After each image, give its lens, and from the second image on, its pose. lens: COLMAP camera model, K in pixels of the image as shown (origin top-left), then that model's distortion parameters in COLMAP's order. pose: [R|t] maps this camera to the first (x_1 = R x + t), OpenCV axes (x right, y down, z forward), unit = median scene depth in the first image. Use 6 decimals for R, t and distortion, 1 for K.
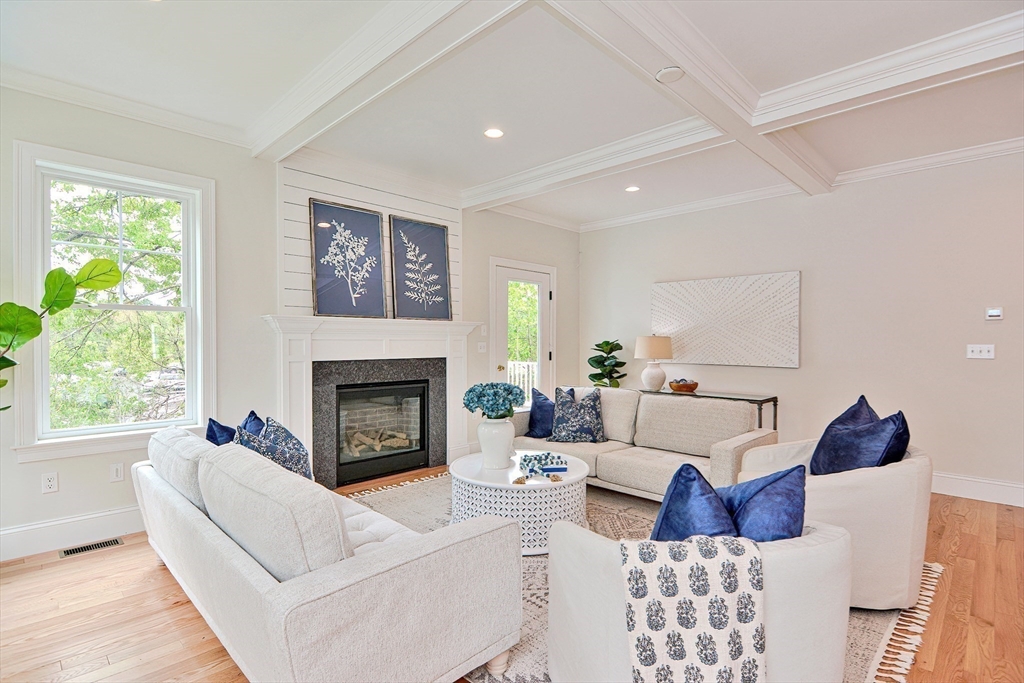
lens RADIAL K [[501.3, 0, 512.1], [0, 501.3, 346.3], [0, 0, 1]] dist [0.000059, -0.000224]
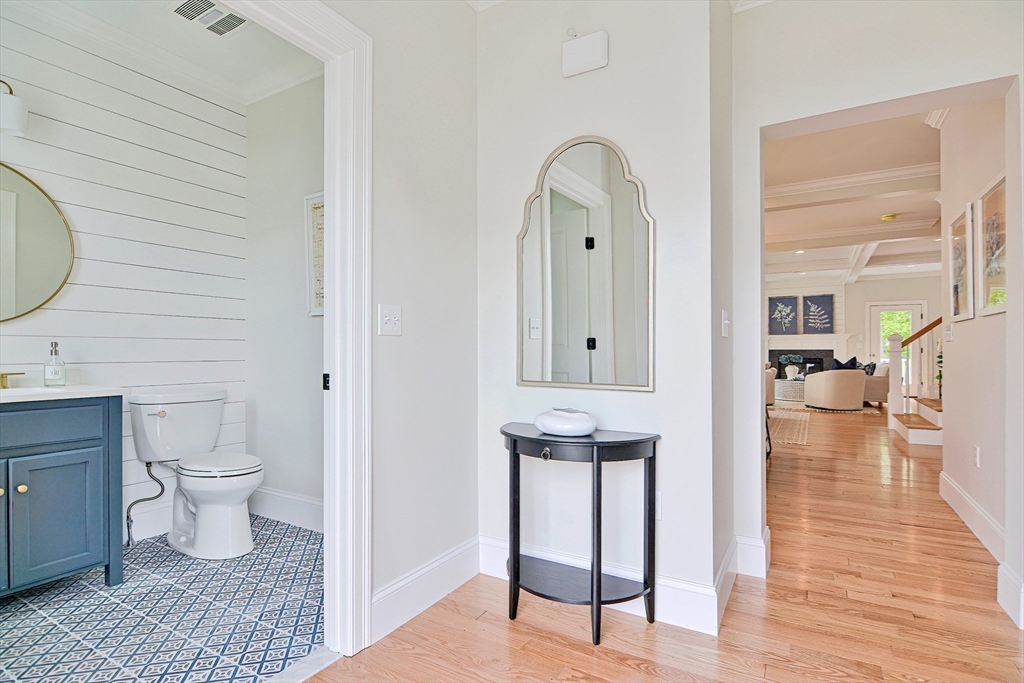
lens RADIAL K [[501.3, 0, 512.1], [0, 501.3, 346.3], [0, 0, 1]] dist [0.000059, -0.000224]
pose [[0.235063, -0.006984, -0.971955, 2.016071], [-0.009182, 0.999914, -0.009406, 0.048457], [0.971937, 0.011136, 0.234978, -1.147985]]
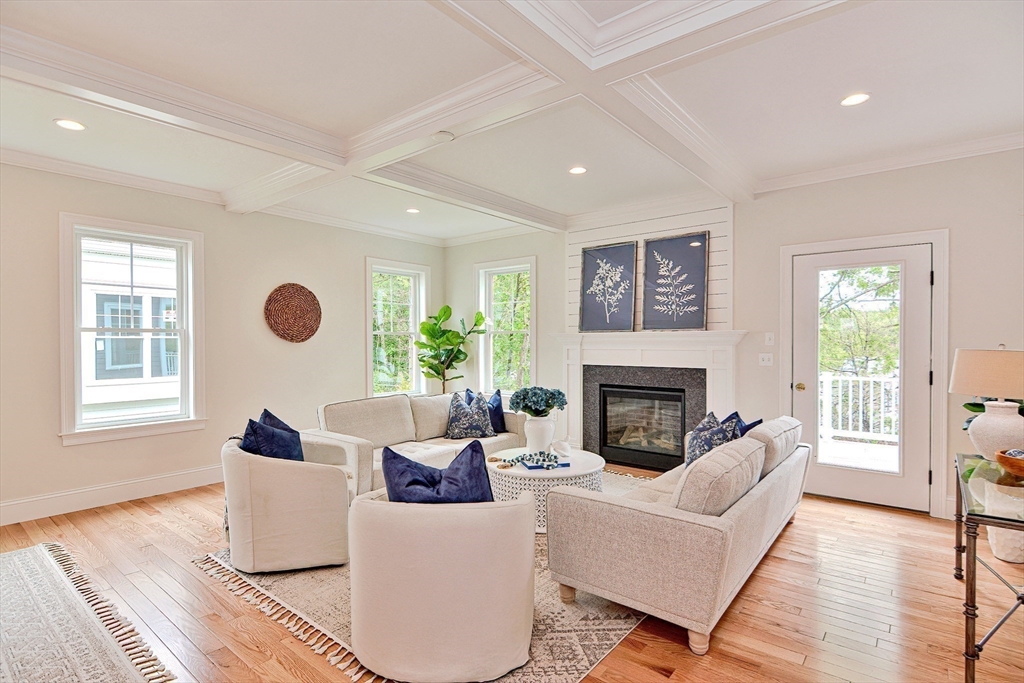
lens RADIAL K [[501.3, 0, 512.1], [0, 501.3, 346.3], [0, 0, 1]] dist [0.000059, -0.000224]
pose [[0.088285, 0.006129, -0.996076, 0.873554], [-0.009480, 0.999941, 0.005313, -0.024160], [0.996050, 0.008973, 0.088338, 0.608248]]
